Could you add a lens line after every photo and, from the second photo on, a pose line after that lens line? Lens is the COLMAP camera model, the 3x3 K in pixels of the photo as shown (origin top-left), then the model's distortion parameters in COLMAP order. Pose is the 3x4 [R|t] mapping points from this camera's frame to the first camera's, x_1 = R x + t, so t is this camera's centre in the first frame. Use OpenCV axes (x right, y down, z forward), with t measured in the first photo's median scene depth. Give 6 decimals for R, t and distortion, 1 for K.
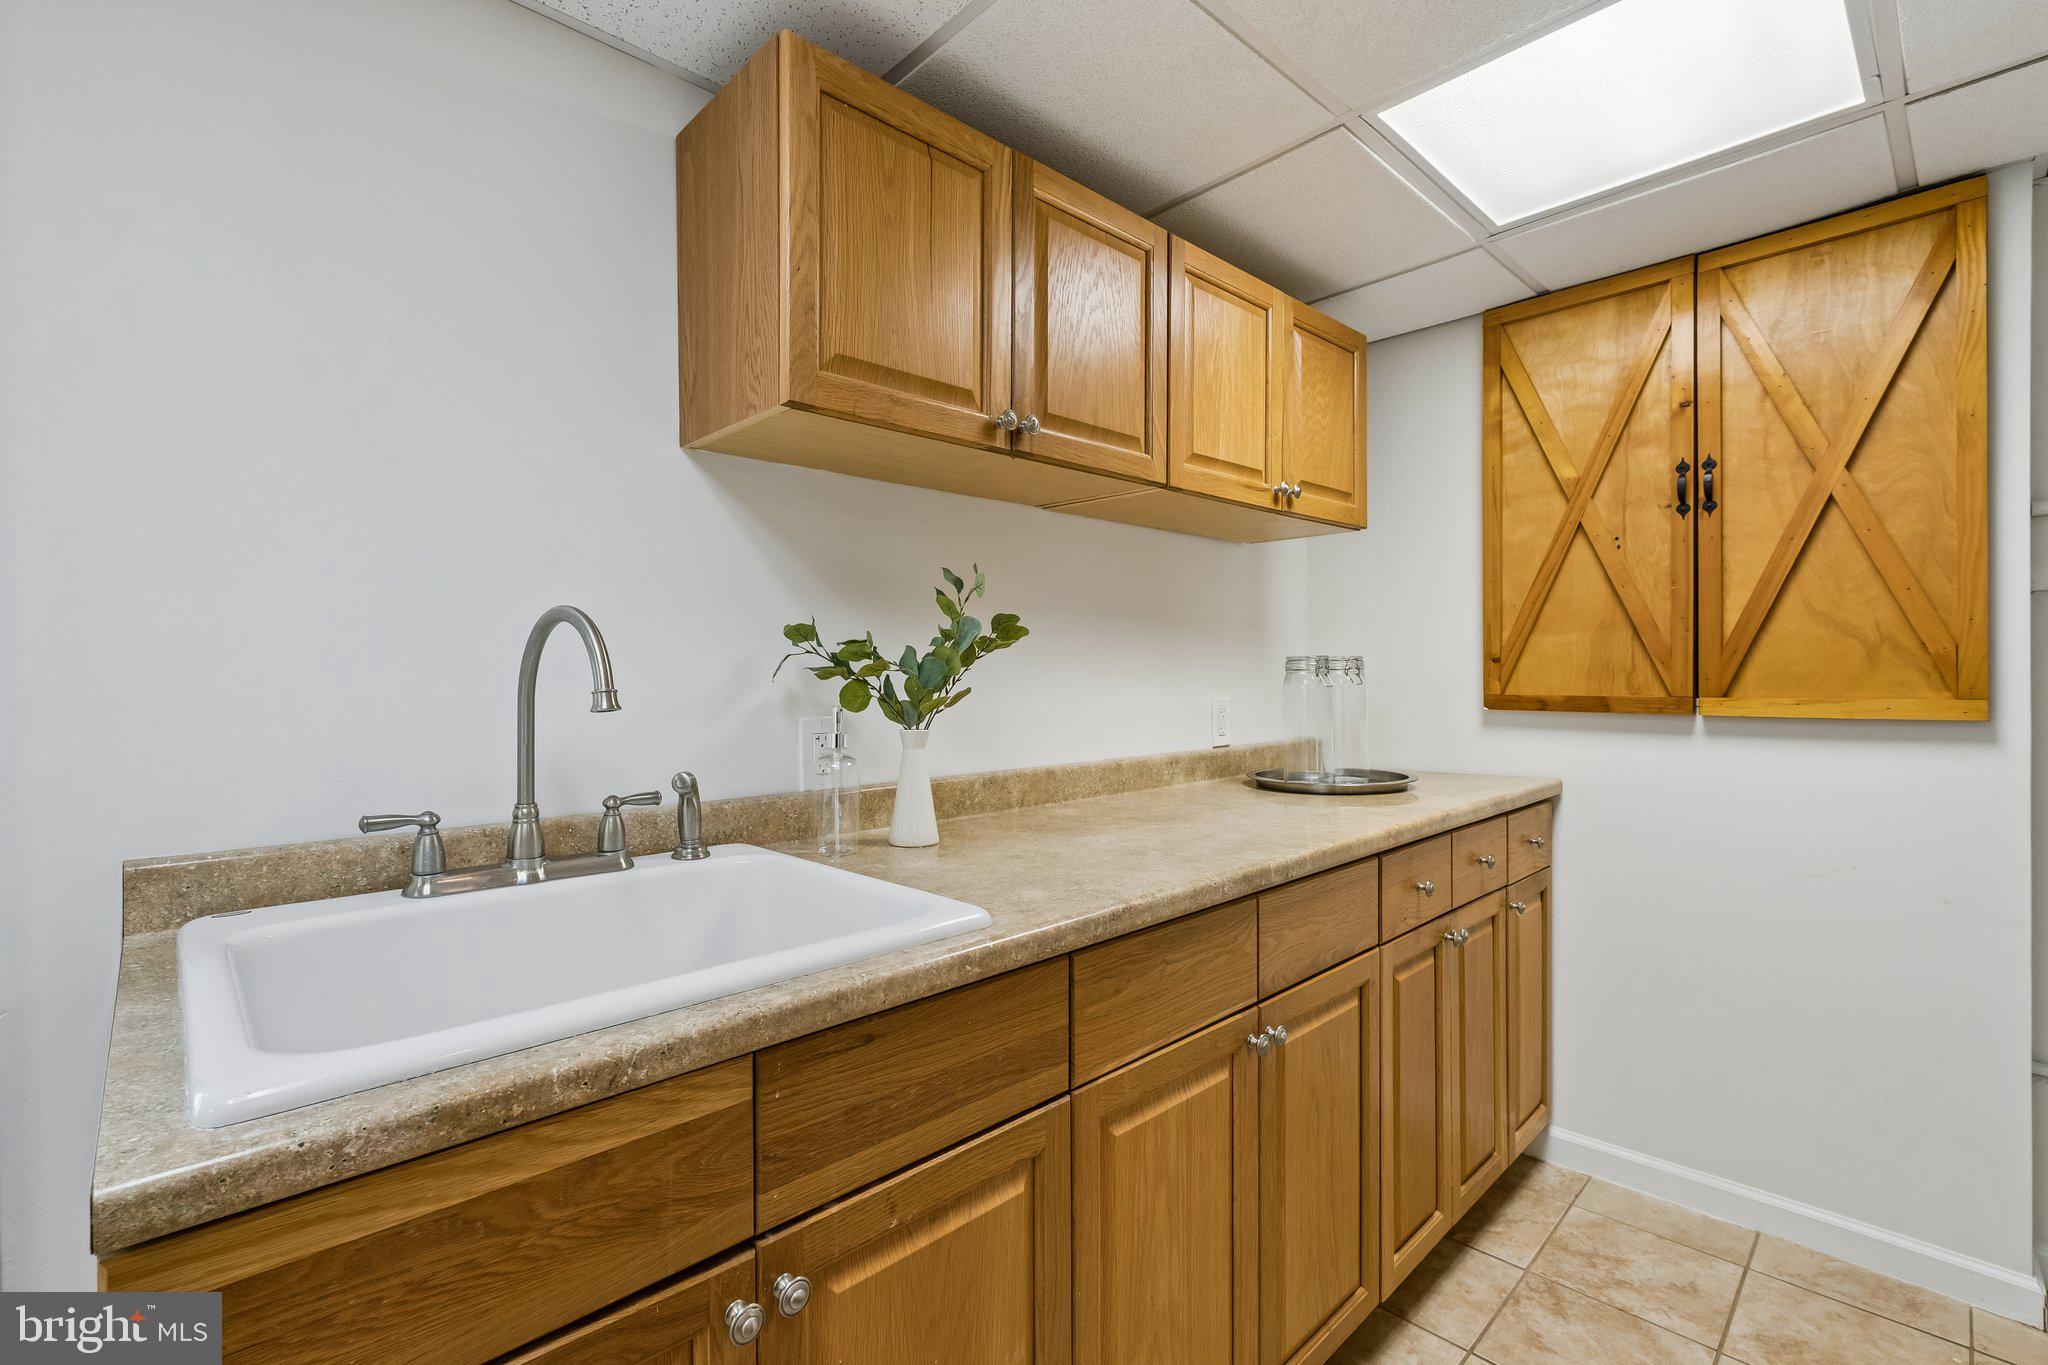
lens RADIAL K [[902.9, 0, 1001.8], [0, 902.9, 683.3], [0, 0, 1]] dist [-0.002952, -0.000402]
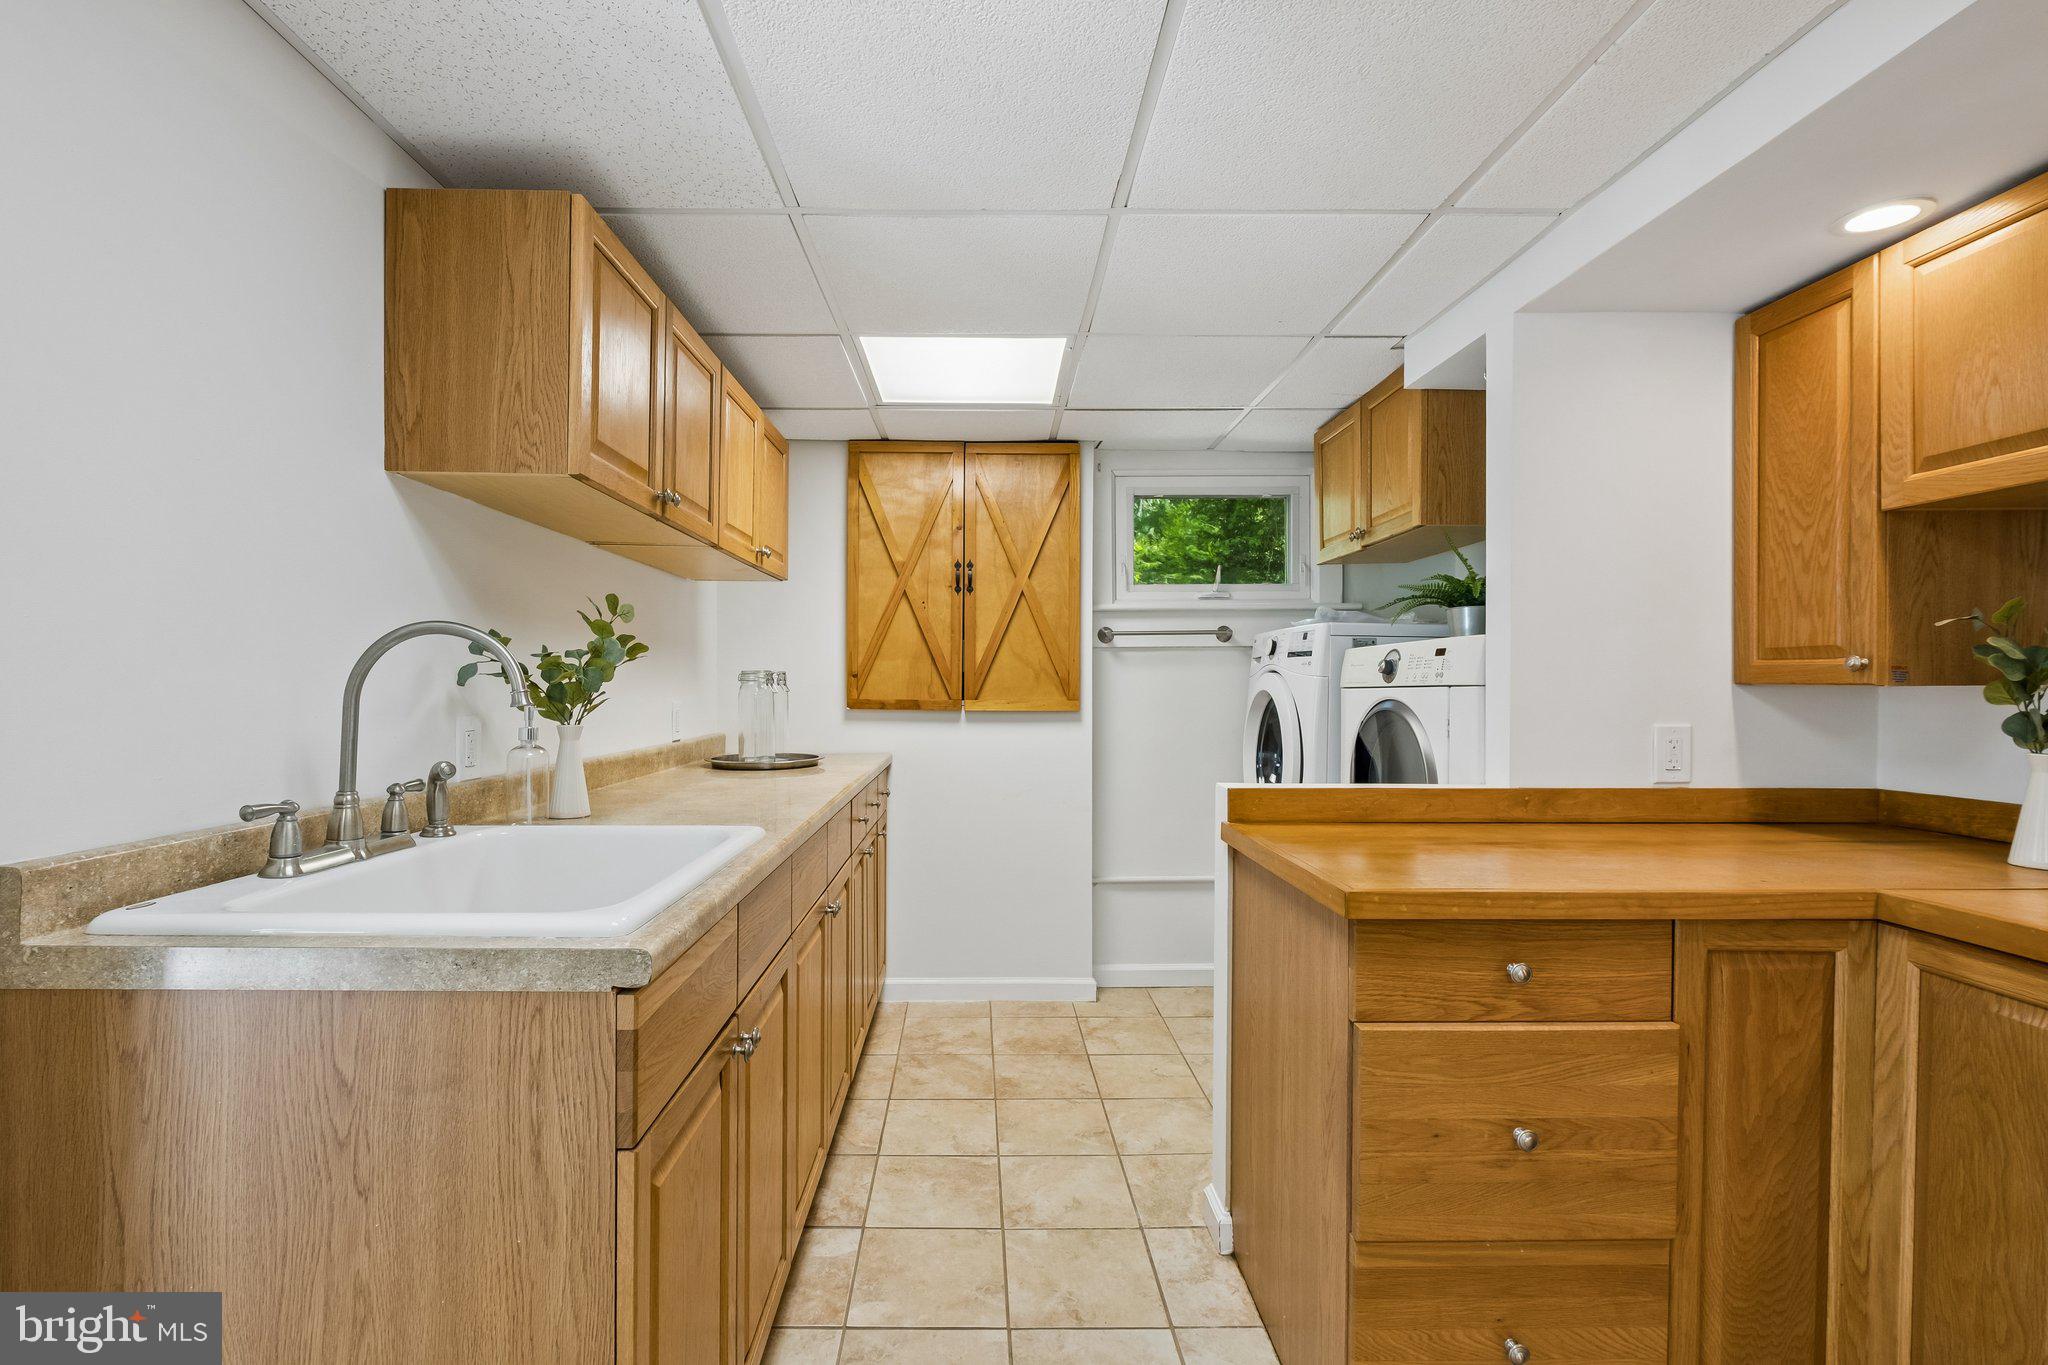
lens RADIAL K [[902.9, 0, 989.4], [0, 902.9, 690.8], [0, 0, 1]] dist [-0.002952, -0.000402]
pose [[0.675814, 0.005911, 0.737049, -0.536570], [-0.003660, 0.999982, -0.004664, 0.006924], [-0.737063, 0.000454, 0.675824, -0.228719]]
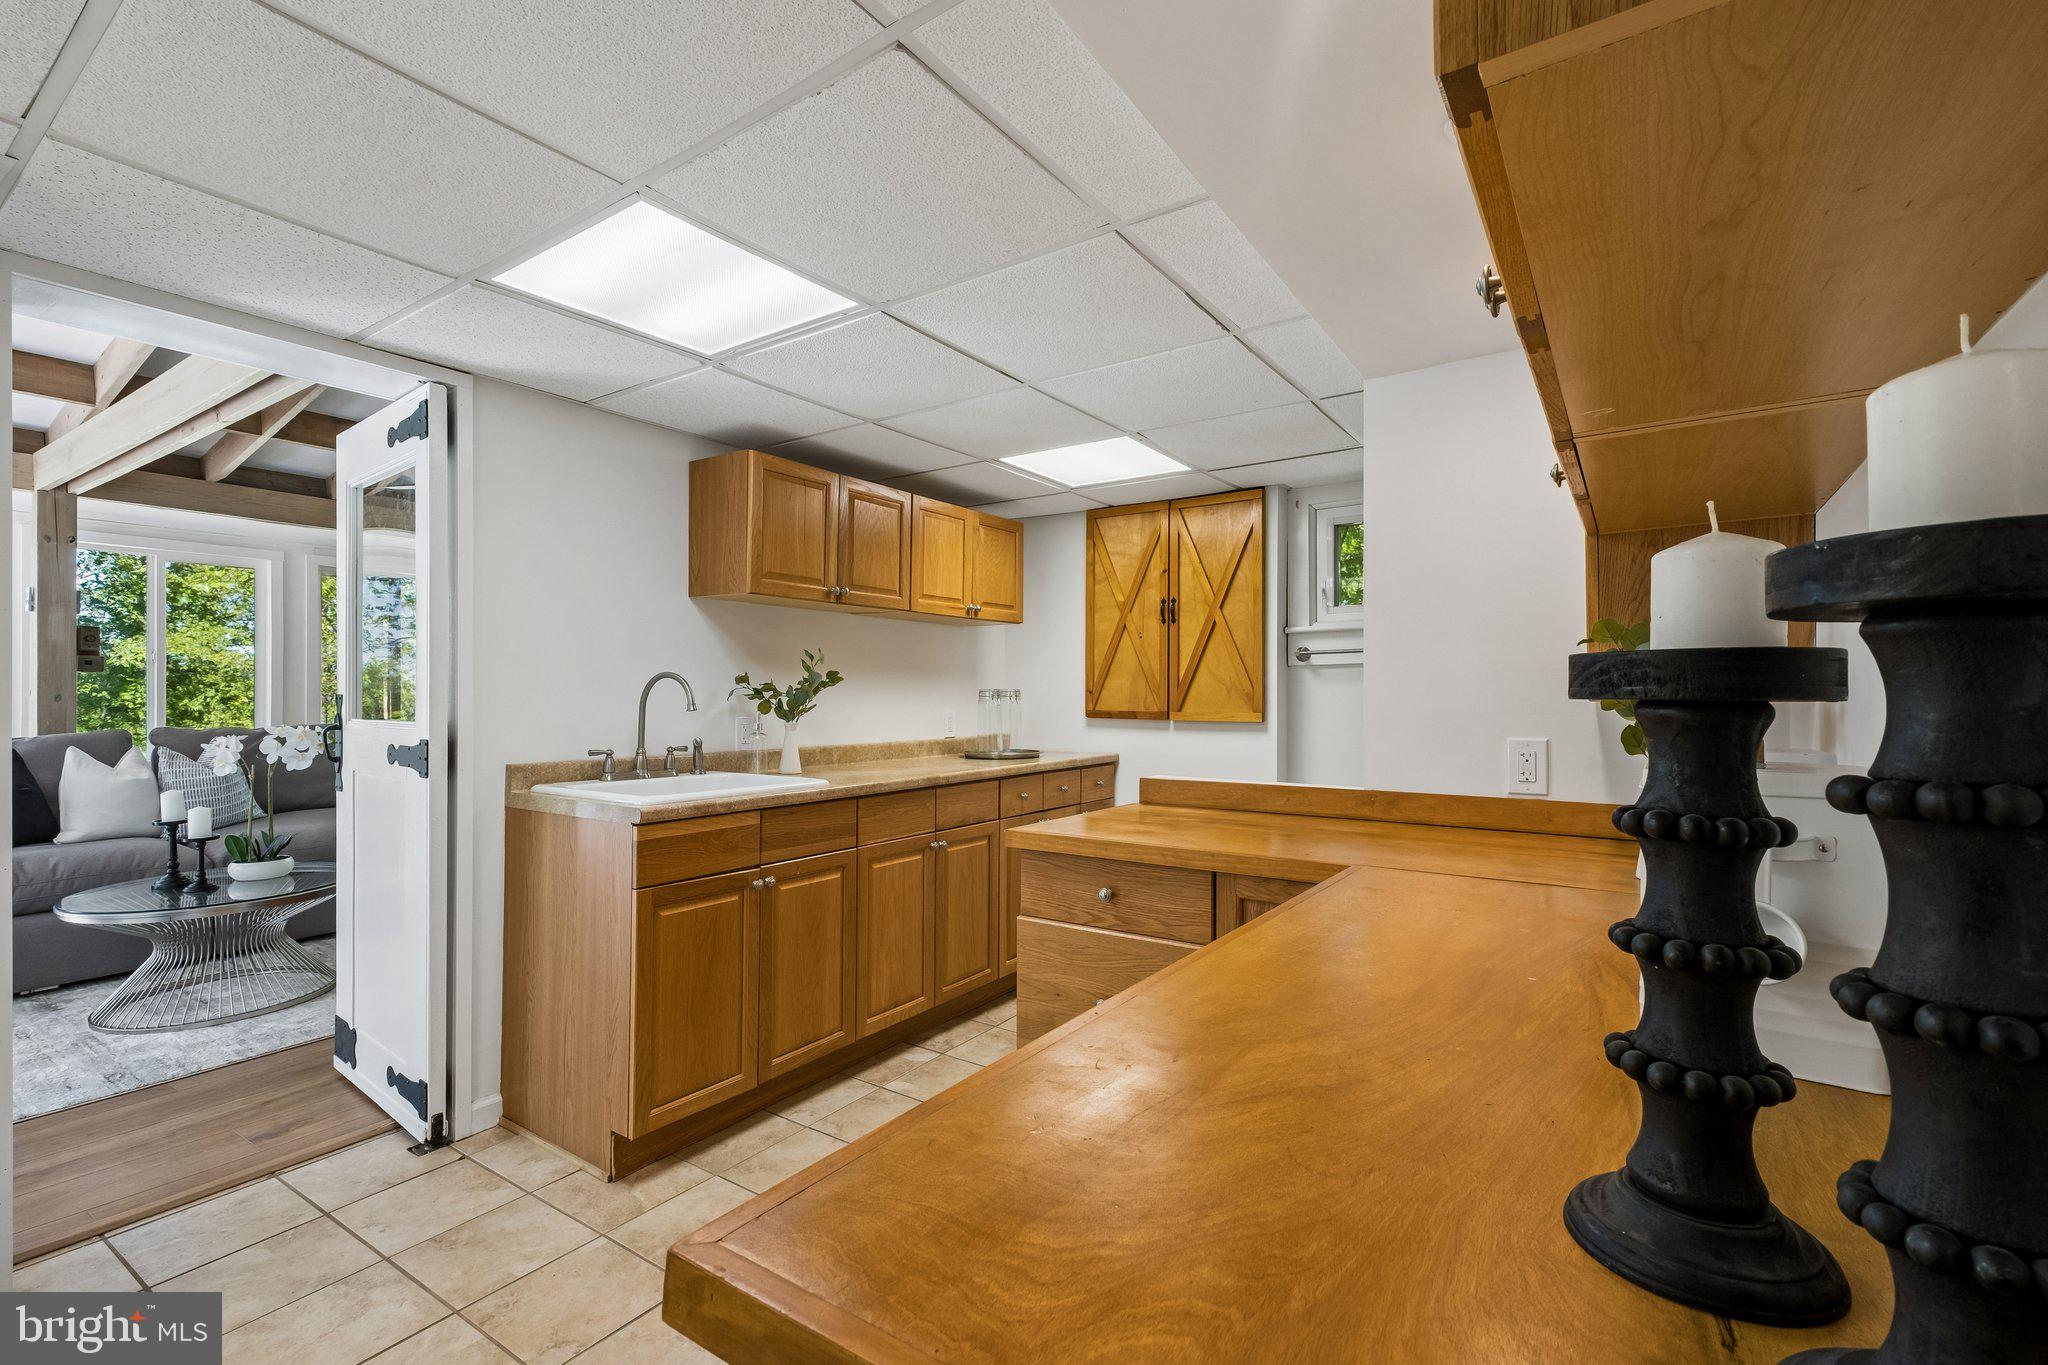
lens RADIAL K [[902.9, 0, 1014.3], [0, 902.9, 684.0], [0, 0, 1]] dist [-0.002952, -0.000402]
pose [[0.976038, 0.012335, 0.217250, -0.037744], [-0.007739, 0.999728, -0.021993, 0.000451], [-0.217462, 0.019784, 0.975868, -1.122700]]
